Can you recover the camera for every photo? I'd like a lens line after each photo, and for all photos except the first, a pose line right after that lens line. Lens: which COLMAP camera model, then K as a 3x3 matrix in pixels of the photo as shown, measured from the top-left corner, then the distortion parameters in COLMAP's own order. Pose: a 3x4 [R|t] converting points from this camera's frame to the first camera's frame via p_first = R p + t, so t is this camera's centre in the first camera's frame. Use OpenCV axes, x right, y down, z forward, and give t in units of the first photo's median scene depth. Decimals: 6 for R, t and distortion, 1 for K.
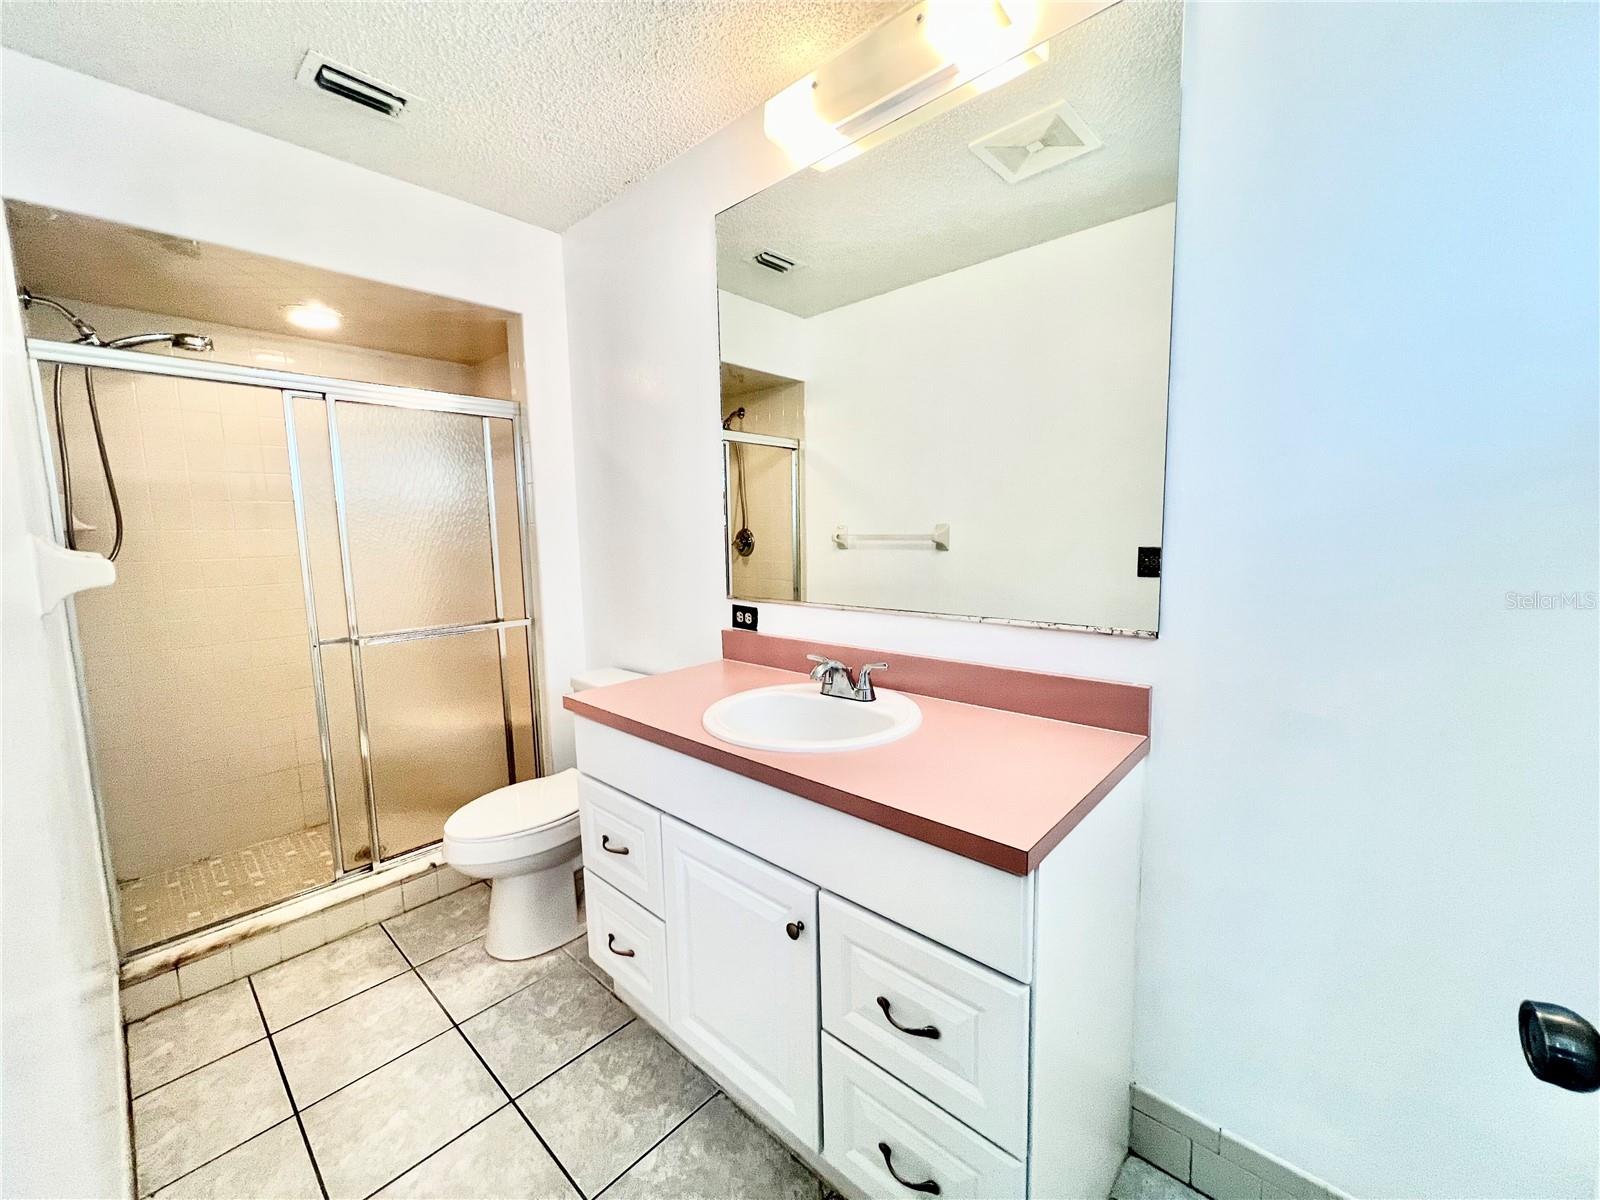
lens RADIAL K [[643.9, 0, 803.8], [0, 643.9, 597.9], [0, 0, 1]] dist [0.001359, 0.000033]
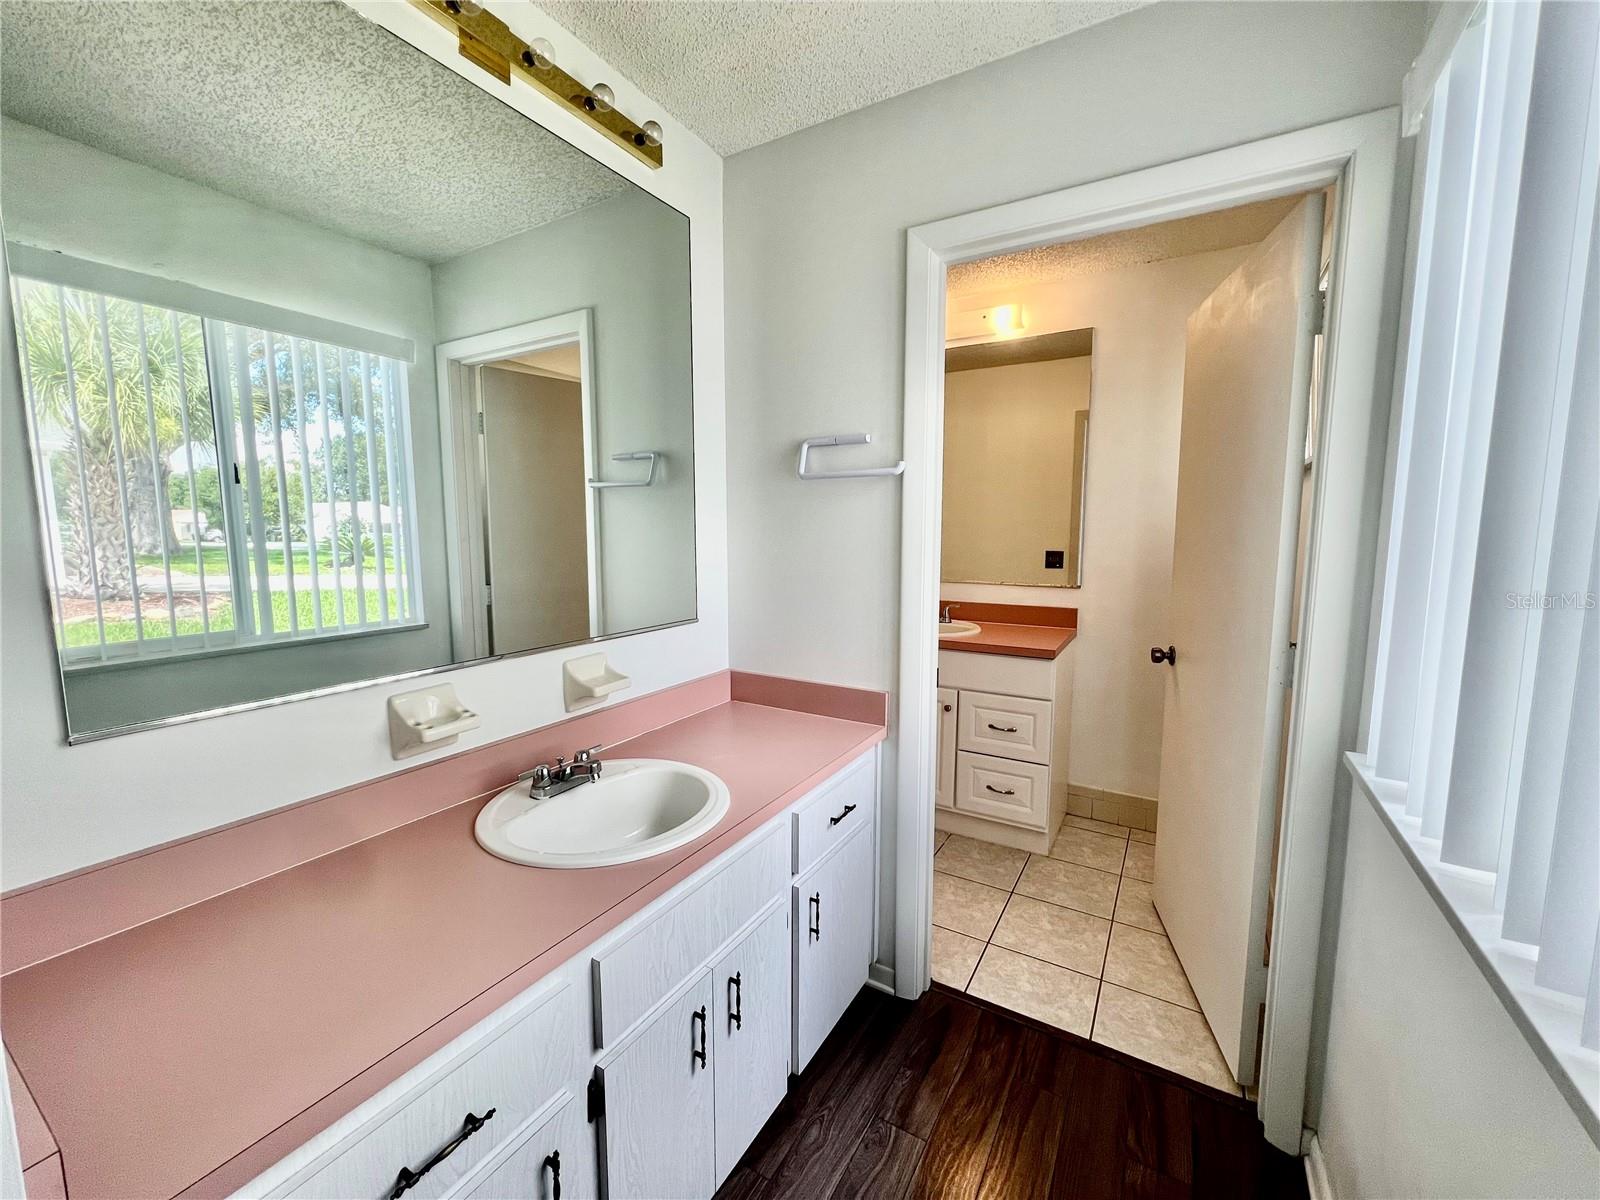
lens RADIAL K [[640.3, 0, 799.9], [0, 640.3, 600.7], [0, 0, 1]] dist [0.000044, 0.000002]
pose [[0.980558, -0.007059, 0.196101, -0.500926], [0.008267, 0.999952, -0.005346, 0.061284], [-0.196053, 0.006863, 0.980569, -0.605282]]
